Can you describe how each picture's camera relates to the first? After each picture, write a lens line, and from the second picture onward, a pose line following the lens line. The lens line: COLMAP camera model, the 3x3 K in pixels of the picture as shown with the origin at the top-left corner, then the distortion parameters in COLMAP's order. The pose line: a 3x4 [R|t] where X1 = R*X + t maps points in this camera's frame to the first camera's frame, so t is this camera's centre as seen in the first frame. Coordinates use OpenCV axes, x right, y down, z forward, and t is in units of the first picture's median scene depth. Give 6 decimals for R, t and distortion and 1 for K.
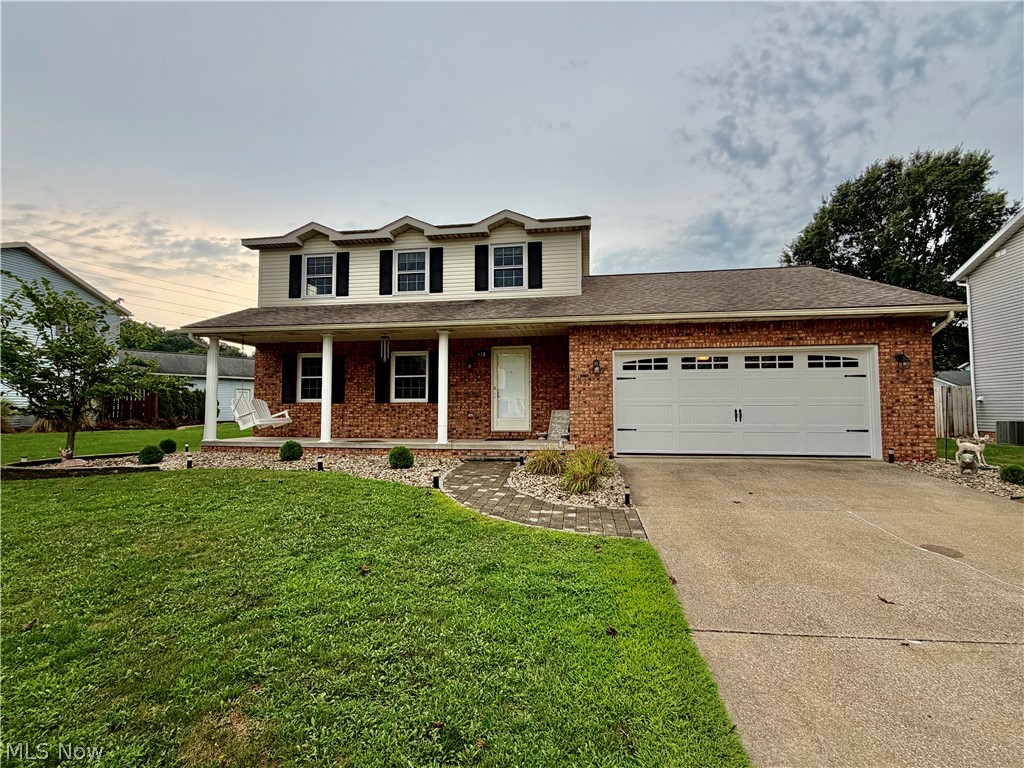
lens RADIAL K [[416.1, 0, 512.0], [0, 416.1, 384.0], [0, 0, 1]] dist [0.010889, -0.011897]
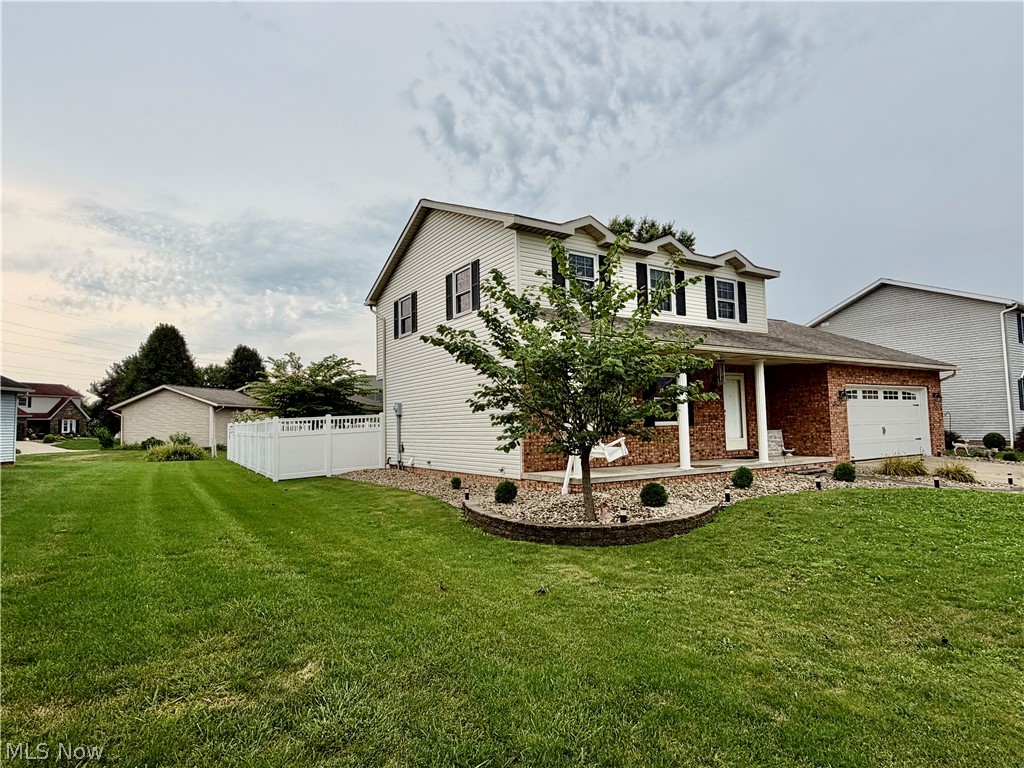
lens RADIAL K [[566.6, 0, 512.0], [0, 566.6, 384.0], [0, 0, 1]] dist [0.069401, 0.000479]
pose [[0.749626, 0.033648, 0.661006, -1.444203], [-0.012533, 0.999249, -0.036652, 0.001069], [-0.661743, 0.019191, 0.749485, 0.252606]]
